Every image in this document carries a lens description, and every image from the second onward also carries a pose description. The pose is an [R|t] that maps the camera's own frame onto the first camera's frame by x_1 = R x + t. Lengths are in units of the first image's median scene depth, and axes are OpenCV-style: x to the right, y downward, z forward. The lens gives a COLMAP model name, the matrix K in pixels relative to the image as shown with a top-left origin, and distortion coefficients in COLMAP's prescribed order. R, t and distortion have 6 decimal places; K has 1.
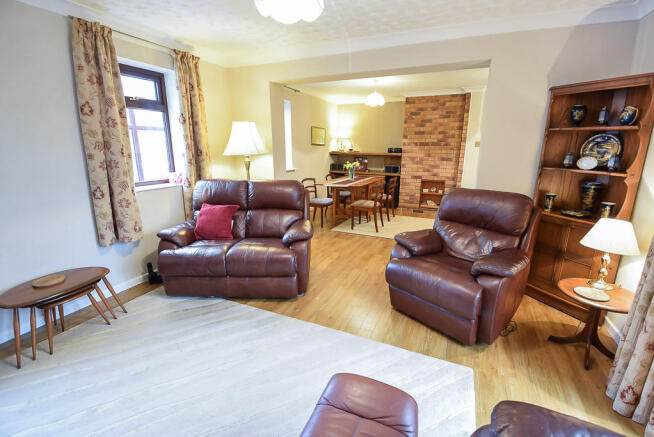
lens RADIAL K [[291.1, 0, 327.0], [0, 291.1, 218.5], [0, 0, 1]] dist [-0.001172, -0.000417]
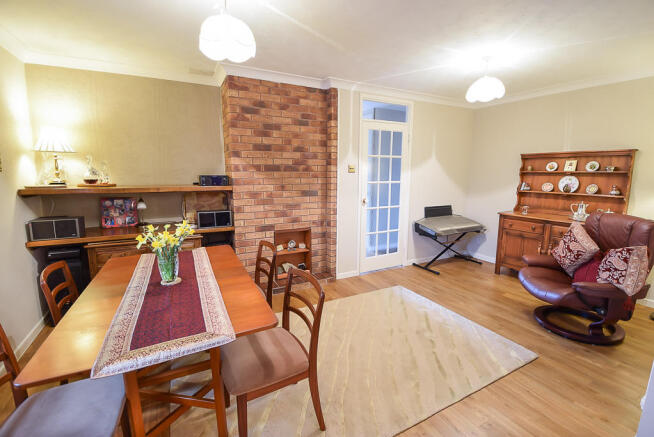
lens RADIAL K [[291.1, 0, 327.0], [0, 291.1, 218.5], [0, 0, 1]] dist [-0.001172, -0.000417]
pose [[0.604608, -0.127577, 0.786240, -0.048523], [0.190578, 0.981590, 0.012723, -0.151907], [-0.773388, 0.142147, 0.617790, 0.602572]]
